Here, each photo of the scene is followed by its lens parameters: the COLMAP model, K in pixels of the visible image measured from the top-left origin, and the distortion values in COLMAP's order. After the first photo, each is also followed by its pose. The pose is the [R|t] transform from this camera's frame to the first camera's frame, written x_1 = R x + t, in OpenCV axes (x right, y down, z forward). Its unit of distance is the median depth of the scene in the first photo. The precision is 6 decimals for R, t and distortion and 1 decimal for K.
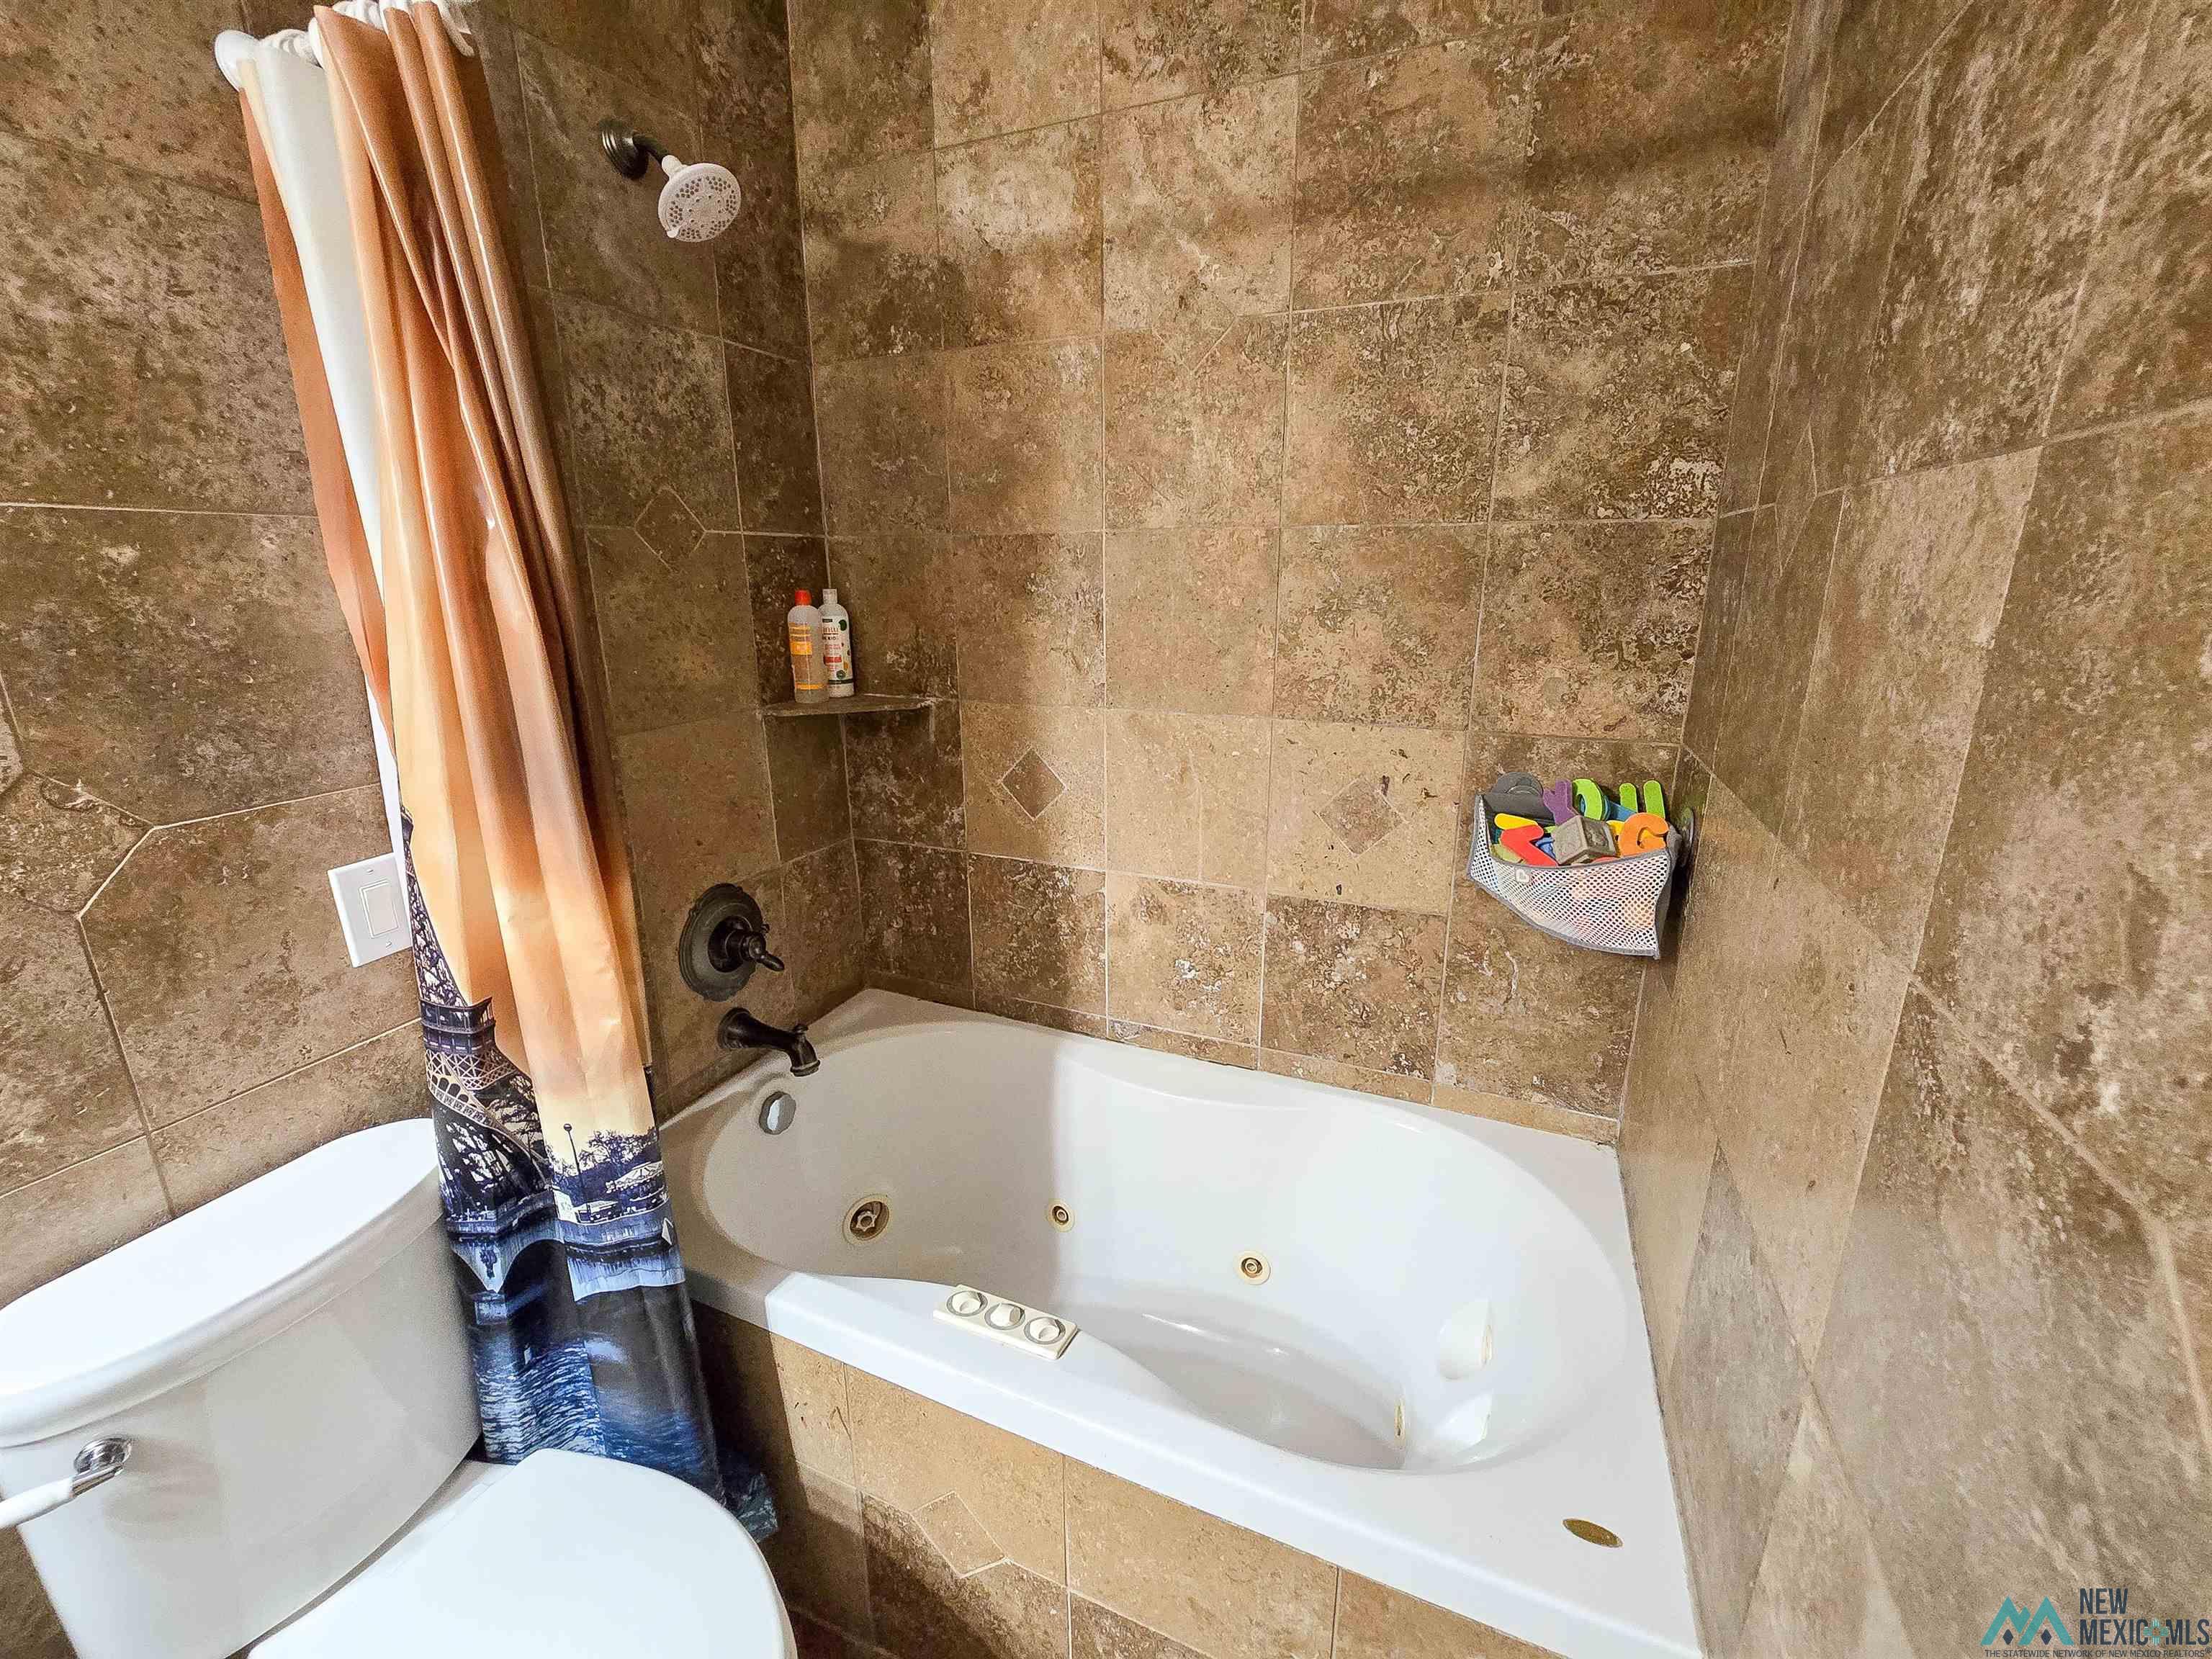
lens RADIAL K [[900.9, 0, 1105.9], [0, 900.9, 827.7], [0, 0, 1]] dist [0.000545, -0.000221]
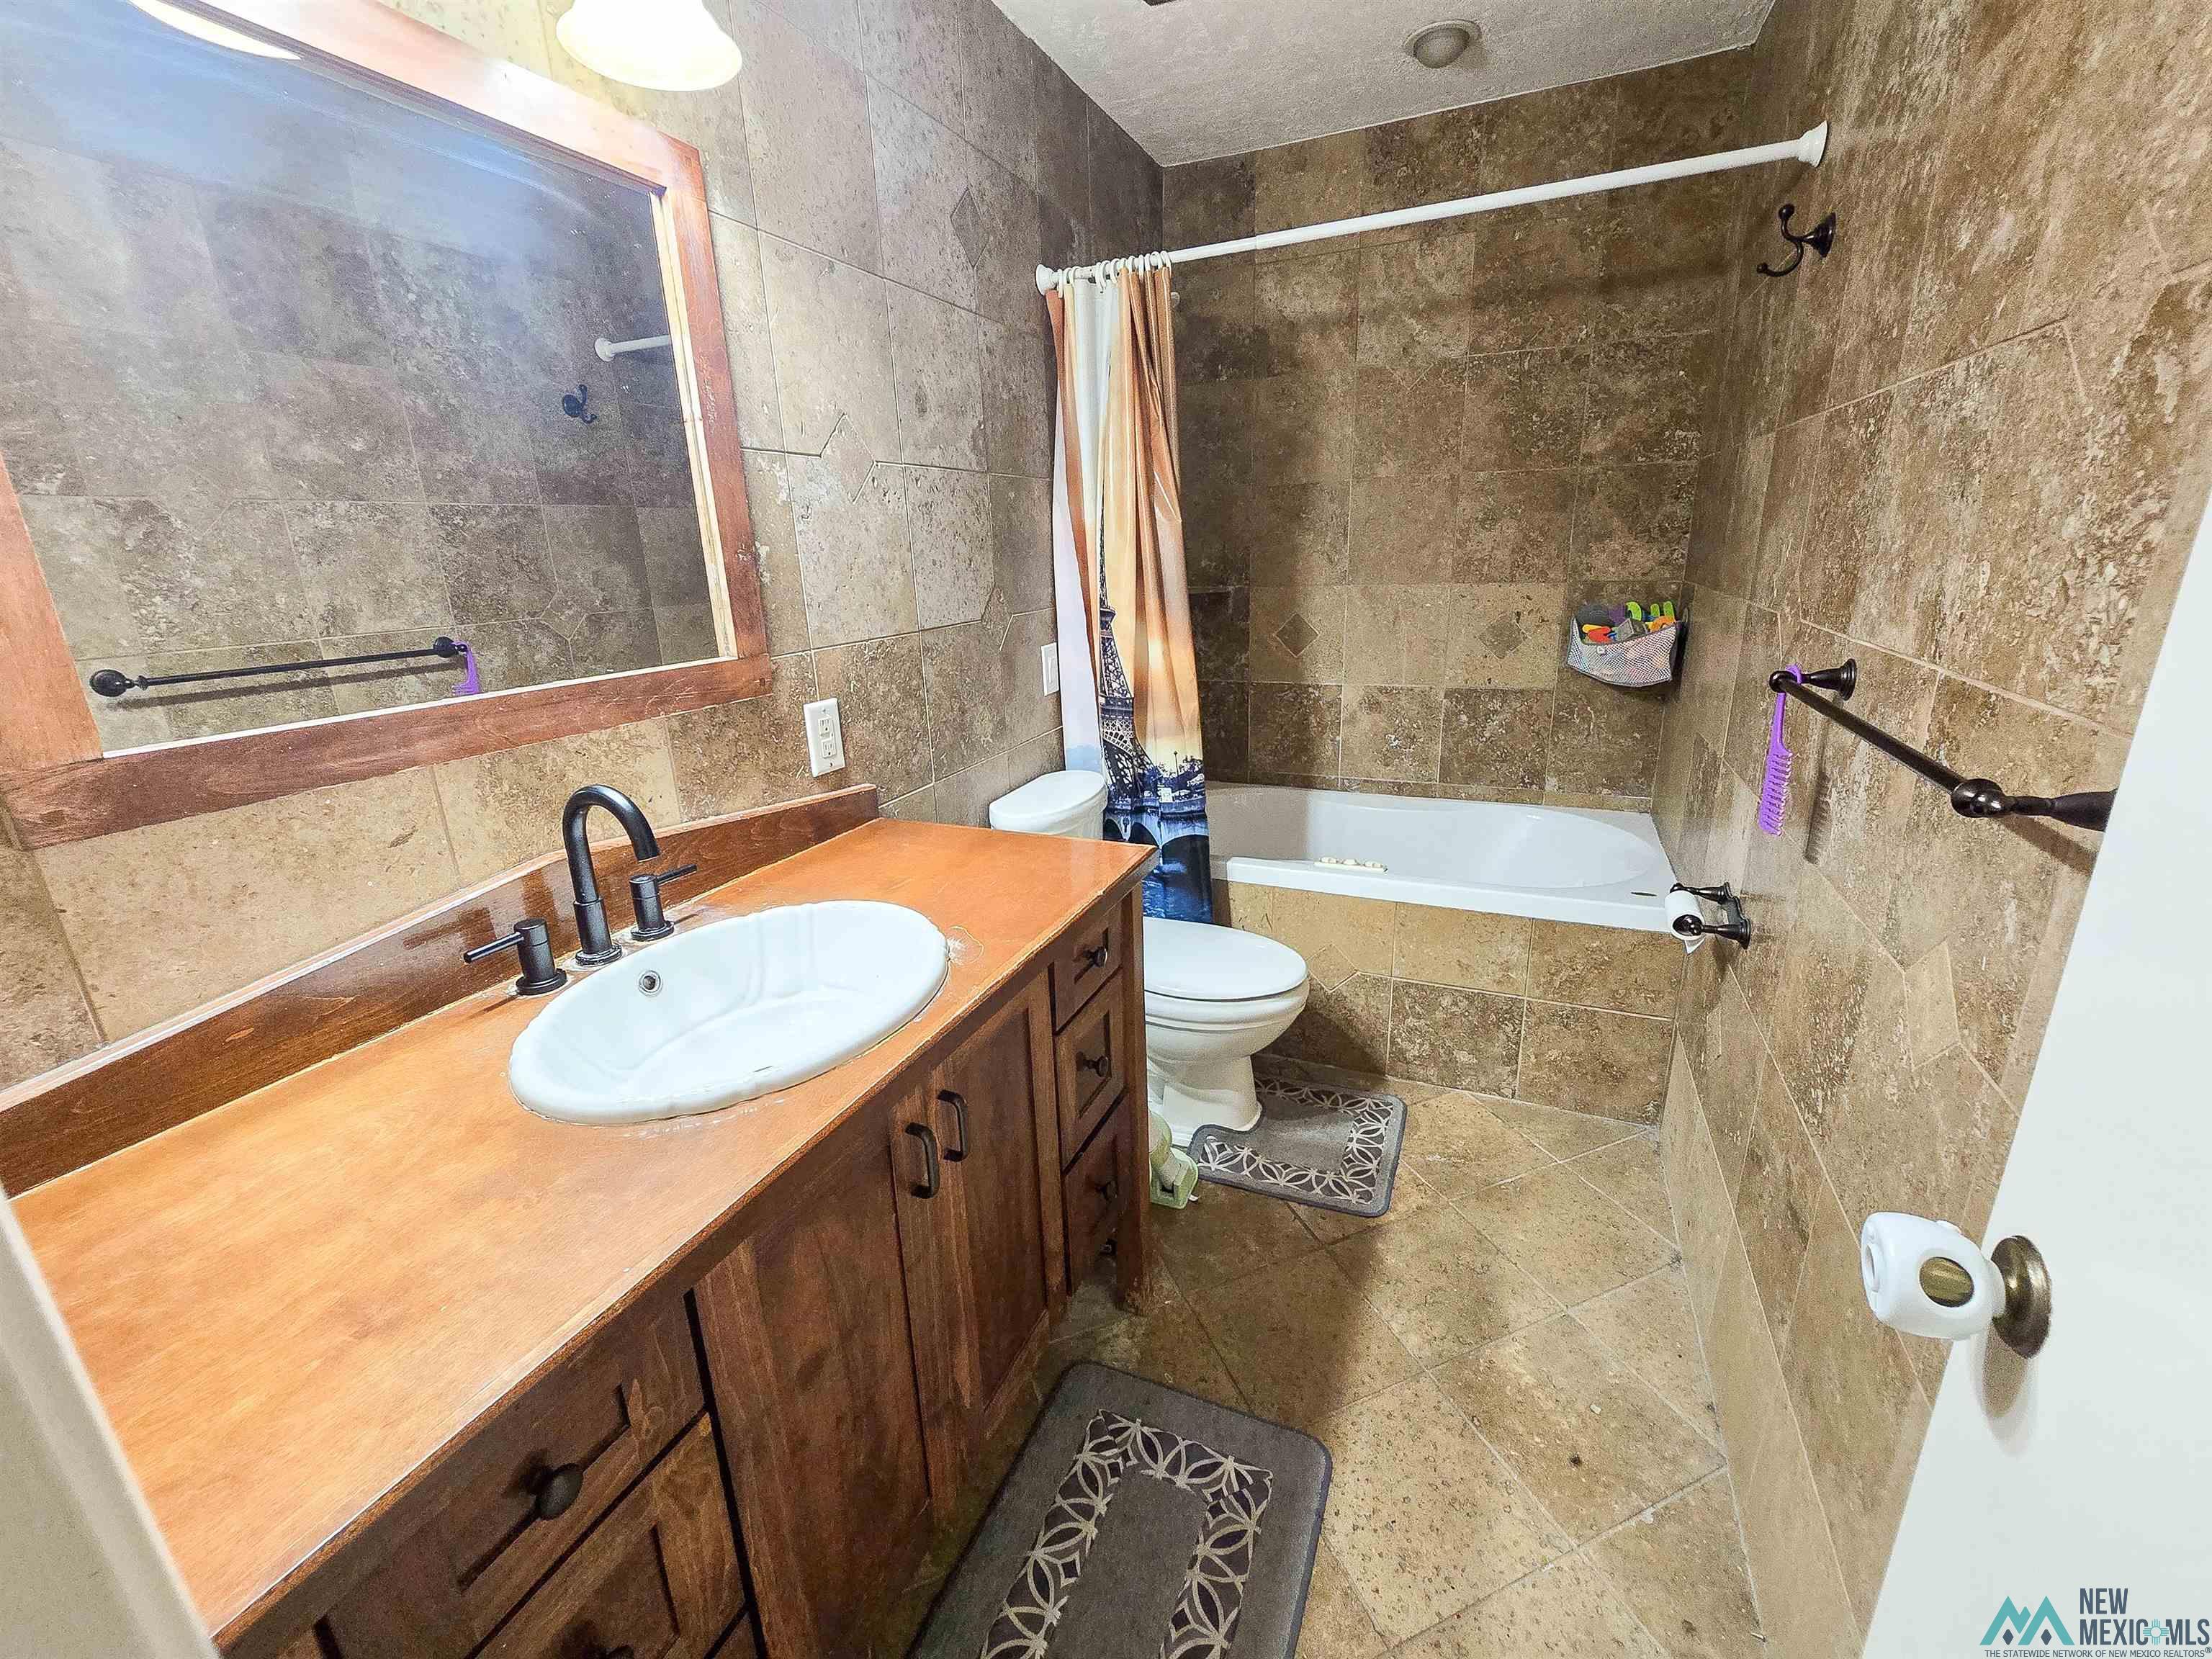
lens RADIAL K [[900.9, 0, 1108.9], [0, 900.9, 826.7], [0, 0, 1]] dist [0.000545, -0.000221]
pose [[0.999514, -0.025264, -0.018240, -0.513278], [0.025719, 0.999352, 0.025172, 0.323485], [0.017592, -0.025629, 0.999517, -0.872078]]
